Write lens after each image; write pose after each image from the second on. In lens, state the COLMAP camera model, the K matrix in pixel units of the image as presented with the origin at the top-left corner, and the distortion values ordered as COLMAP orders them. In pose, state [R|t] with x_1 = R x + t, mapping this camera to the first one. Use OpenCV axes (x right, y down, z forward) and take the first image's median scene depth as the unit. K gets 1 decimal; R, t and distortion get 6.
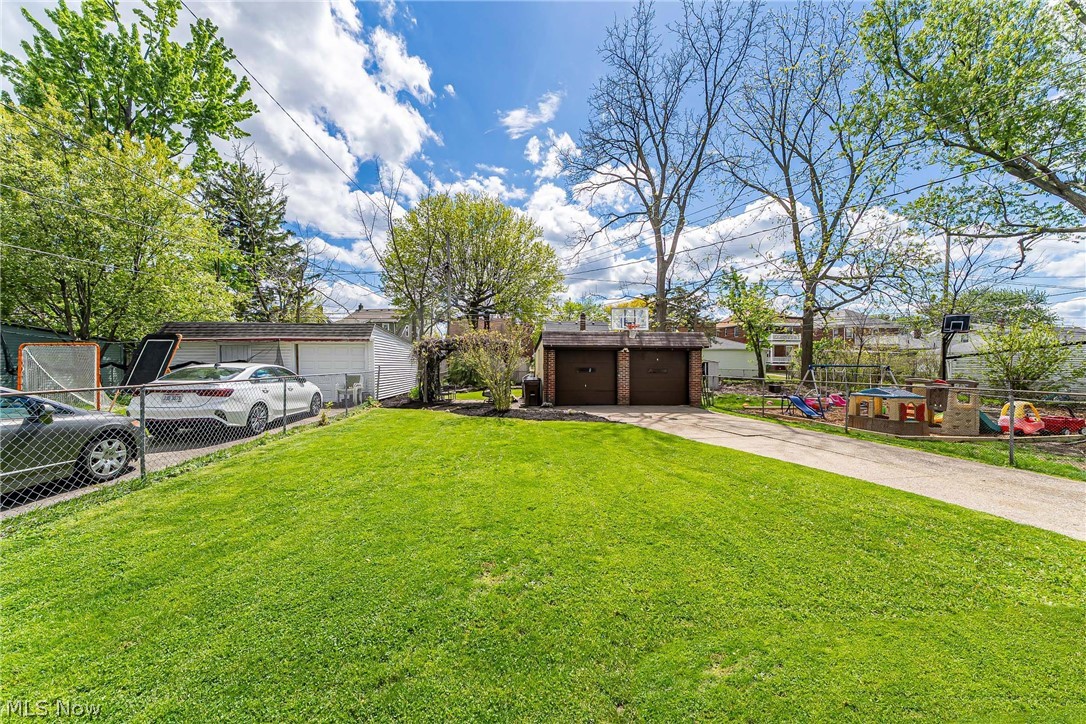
lens RADIAL K [[378.0, 0, 544.6], [0, 378.0, 366.8], [0, 0, 1]] dist [-0.001269, -0.000136]
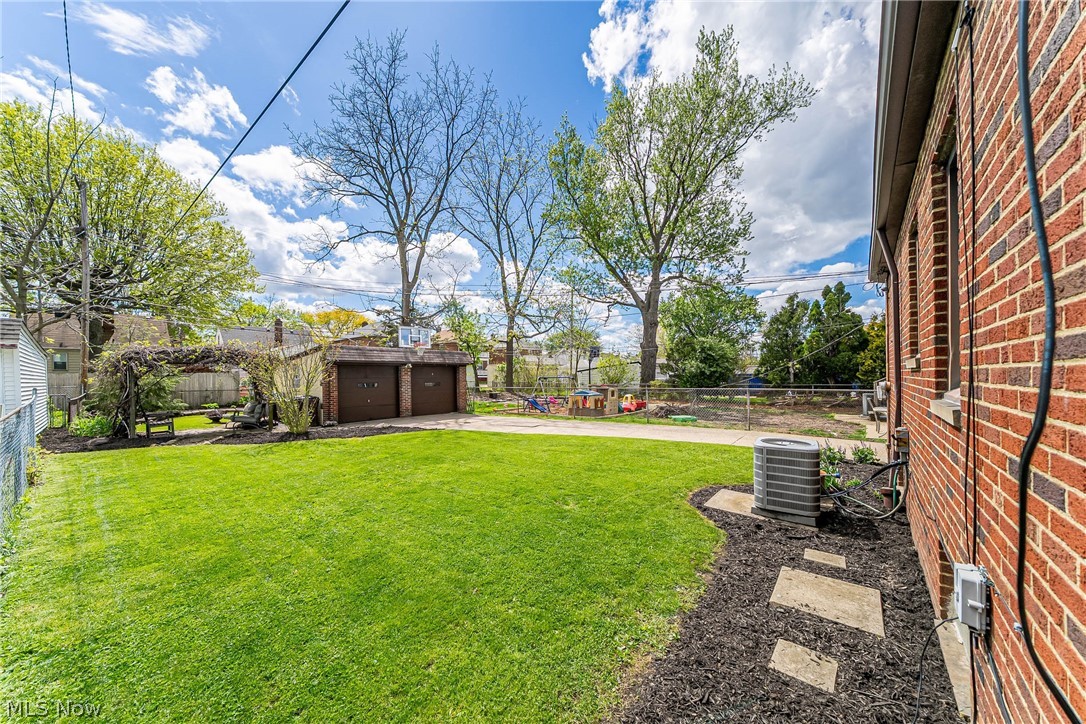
lens RADIAL K [[367.9, 0, 542.6], [0, 367.9, 377.0], [0, 0, 1]] dist [-0.000197, 0.000049]
pose [[0.707261, -0.014392, 0.706806, -0.163863], [0.020036, 0.999799, 0.000309, -0.002760], [-0.706669, 0.013944, 0.707407, -0.010550]]
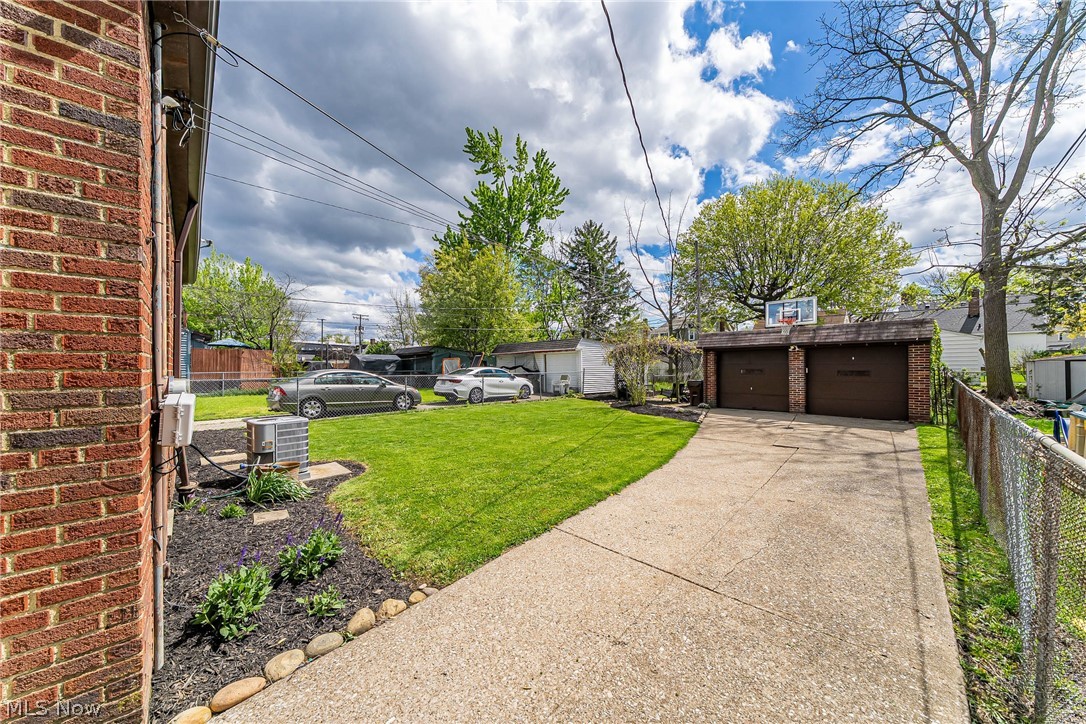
lens RADIAL K [[381.6, 0, 544.0], [0, 381.6, 365.4], [0, 0, 1]] dist [-0.000532, 0.000011]
pose [[0.635101, -0.011563, -0.772343, 0.328621], [0.001679, 0.999906, -0.013589, 0.003201], [0.772428, 0.007333, 0.635061, 0.006394]]
